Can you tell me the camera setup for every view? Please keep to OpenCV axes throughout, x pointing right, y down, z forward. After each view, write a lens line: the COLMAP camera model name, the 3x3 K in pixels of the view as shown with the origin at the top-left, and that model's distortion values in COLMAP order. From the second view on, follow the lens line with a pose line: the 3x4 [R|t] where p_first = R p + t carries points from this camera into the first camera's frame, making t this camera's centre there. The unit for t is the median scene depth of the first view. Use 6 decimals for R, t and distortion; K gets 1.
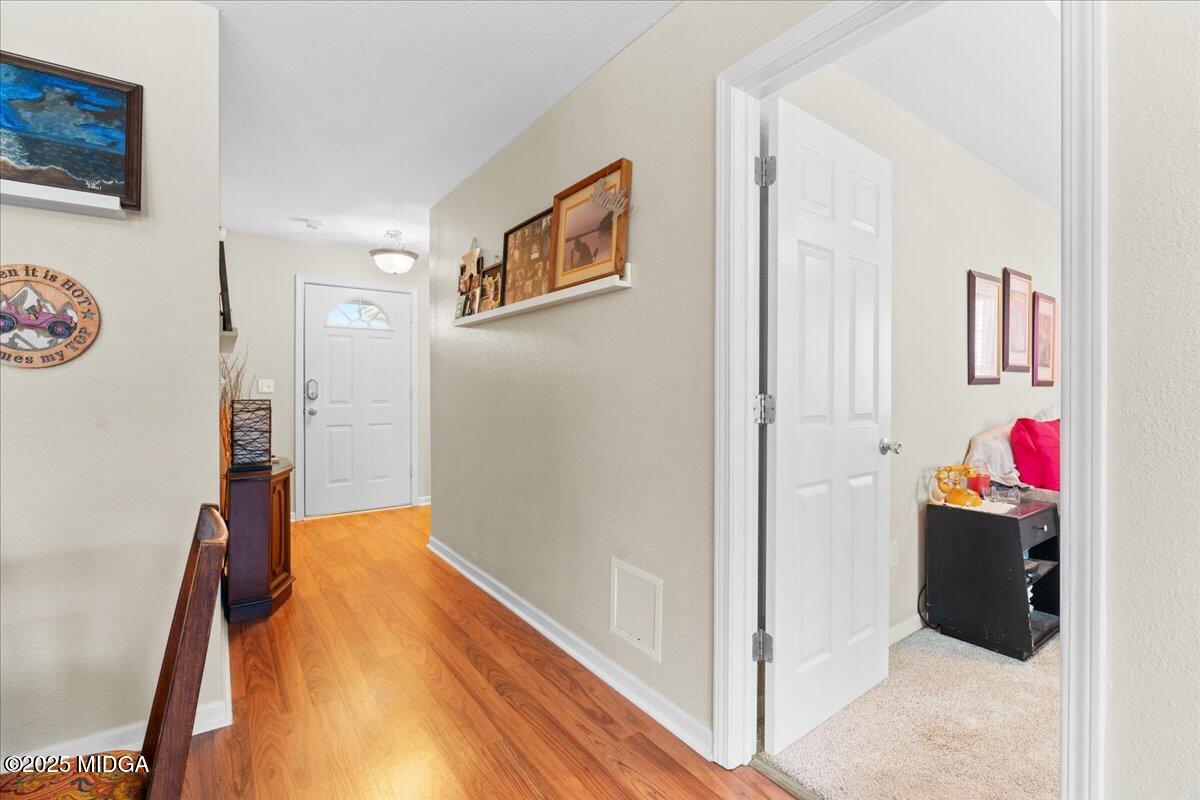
lens RADIAL K [[532.6, 0, 602.3], [0, 532.6, 389.2], [0, 0, 1]] dist [-0.008613, 0.000067]
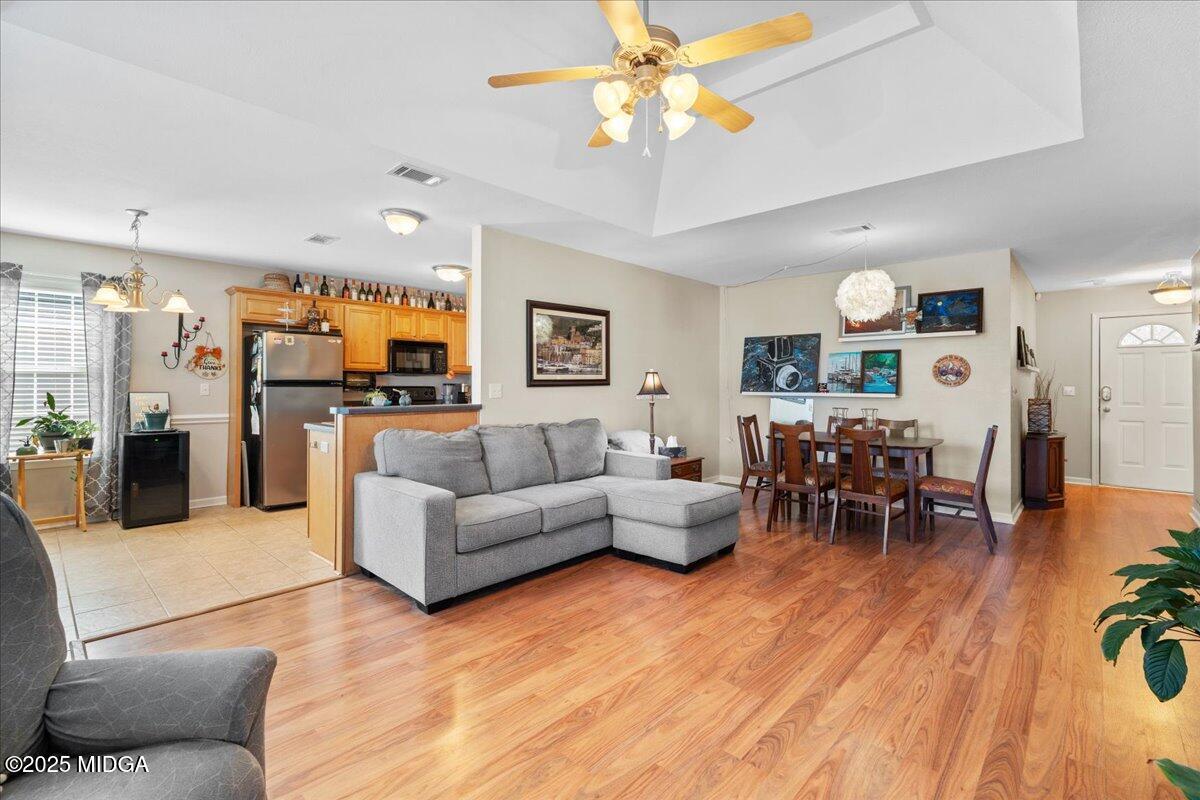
lens RADIAL K [[532.6, 0, 602.5], [0, 532.6, 390.1], [0, 0, 1]] dist [-0.008613, 0.000067]
pose [[0.193605, 0.001528, -0.981078, 1.189627], [-0.005727, 0.999984, 0.000428, -0.005225], [0.981063, 0.005536, 0.193610, -1.211492]]
